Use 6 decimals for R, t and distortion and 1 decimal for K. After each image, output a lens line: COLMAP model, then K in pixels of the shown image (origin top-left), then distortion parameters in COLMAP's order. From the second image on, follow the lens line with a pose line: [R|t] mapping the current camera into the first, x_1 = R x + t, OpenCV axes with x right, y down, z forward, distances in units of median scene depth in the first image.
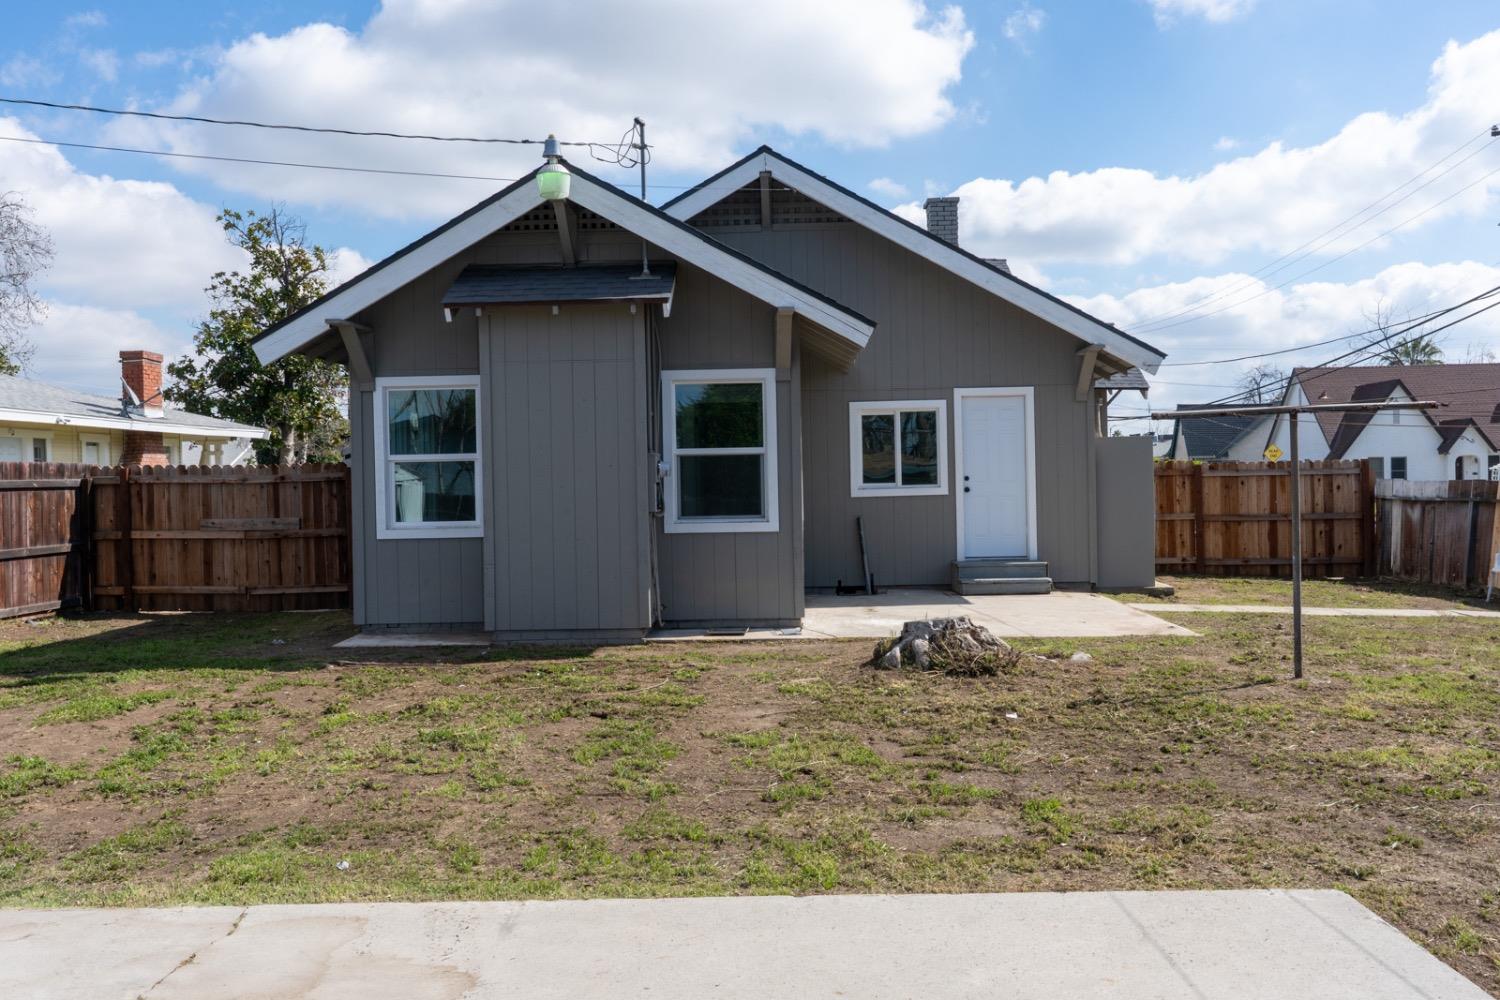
lens RADIAL K [[1239.1, 0, 744.8], [0, 1239.1, 561.3], [0, 0, 1]] dist [0.003986, 0.005885]
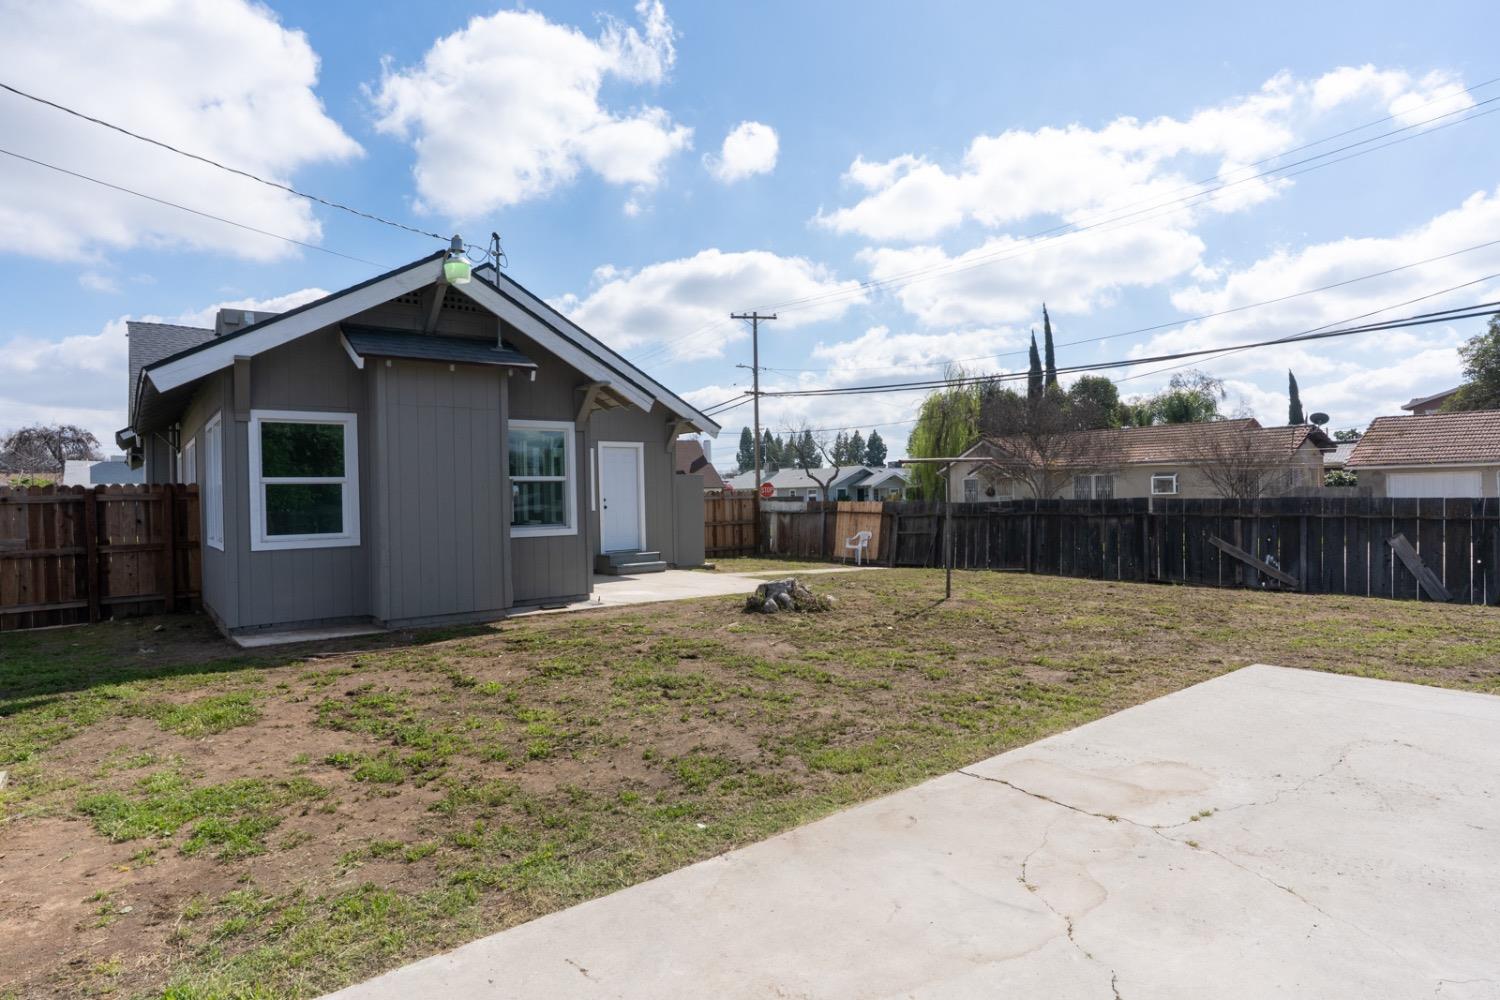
lens RADIAL K [[817.7, 0, 737.0], [0, 817.7, 541.4], [0, 0, 1]] dist [-0.008442, 0.004339]
pose [[0.783731, -0.032230, 0.620264, -0.324472], [0.047231, 0.998854, -0.007777, 0.000130], [-0.619303, 0.035391, 0.784354, 0.105644]]
